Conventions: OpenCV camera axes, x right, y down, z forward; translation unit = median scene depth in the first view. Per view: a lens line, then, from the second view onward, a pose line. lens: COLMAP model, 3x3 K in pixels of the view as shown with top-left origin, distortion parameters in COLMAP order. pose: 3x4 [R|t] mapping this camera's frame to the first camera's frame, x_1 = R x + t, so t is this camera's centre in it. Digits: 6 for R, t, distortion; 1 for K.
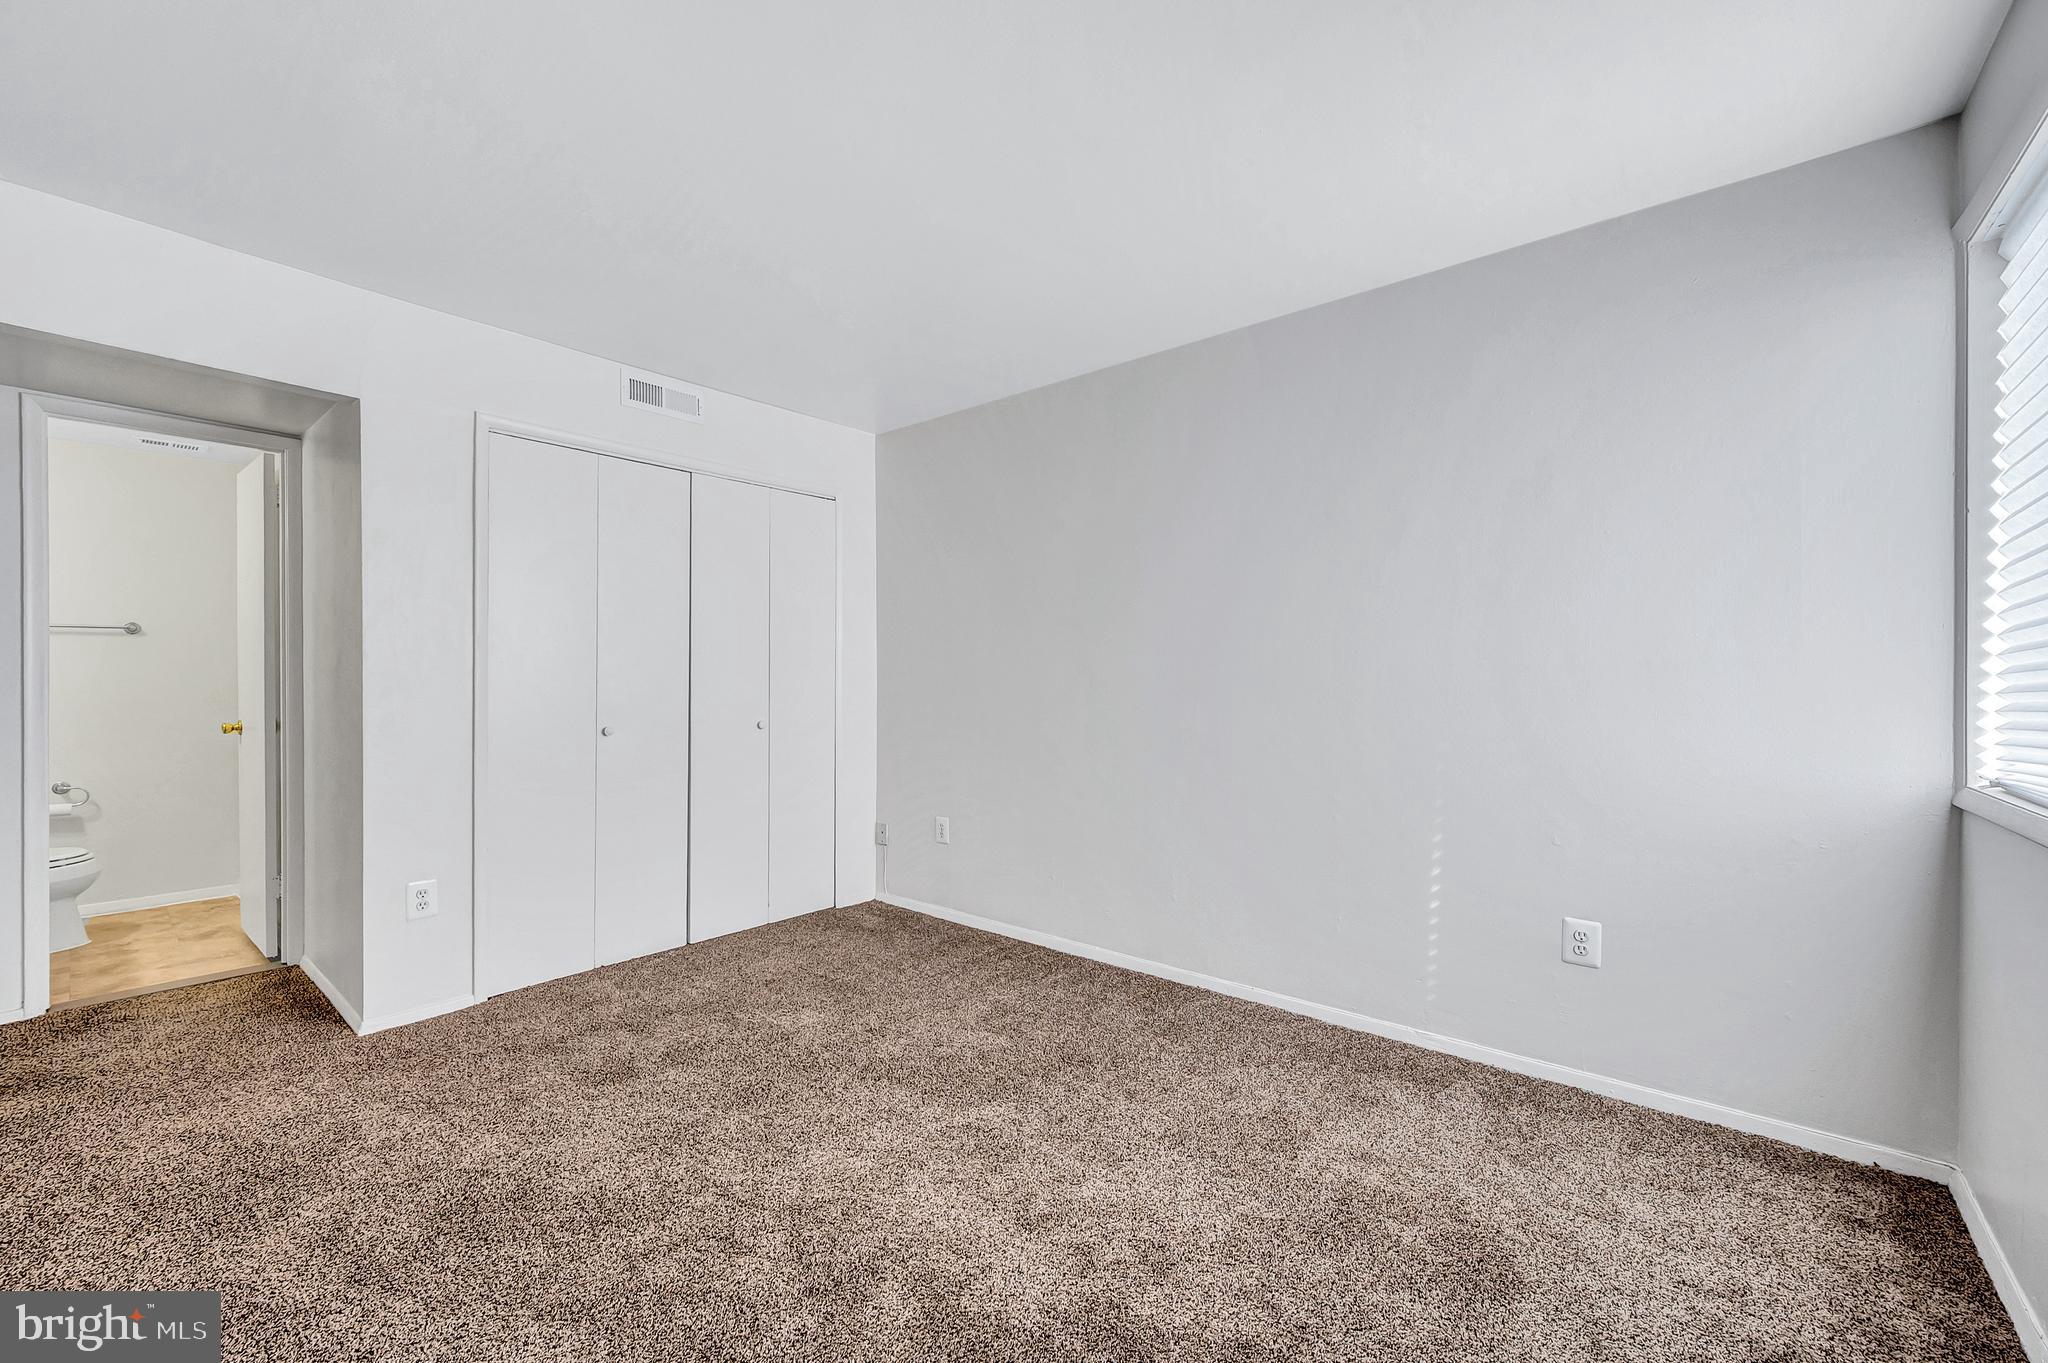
lens RADIAL K [[825.7, 0, 1024.0], [0, 825.7, 681.5], [0, 0, 1]] dist [-0.000408, -0.000046]
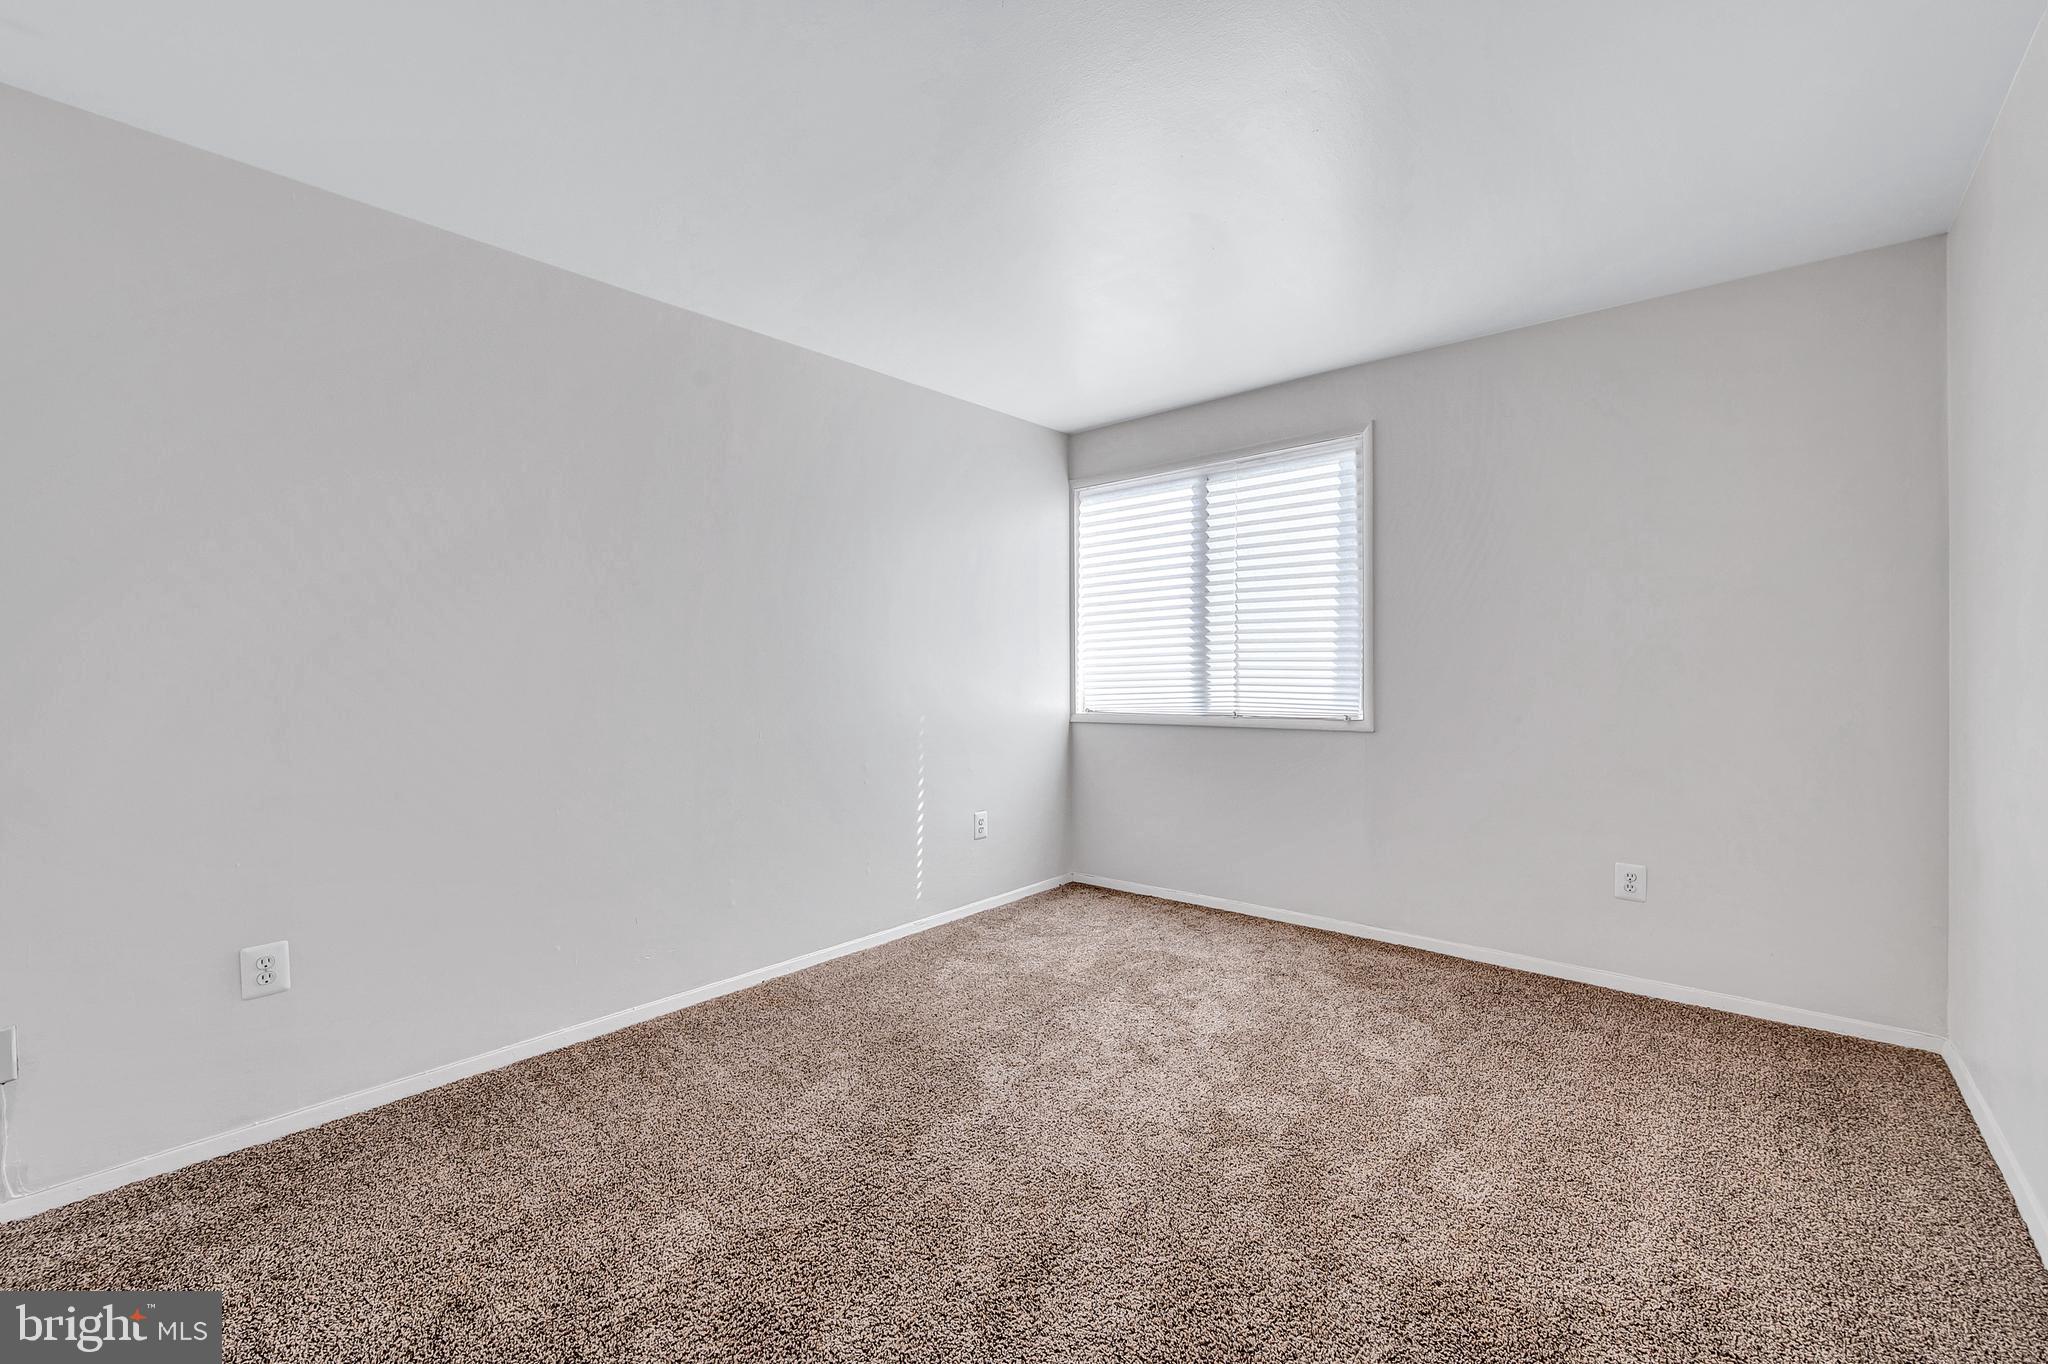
lens RADIAL K [[925.2, 0, 1019.3], [0, 925.2, 654.1], [0, 0, 1]] dist [-0.000877, -0.000415]
pose [[-0.023789, 0.004837, 0.999705, -0.982939], [-0.000012, 0.999988, -0.004838, -0.019305], [-0.999717, -0.000127, -0.023788, 0.778775]]
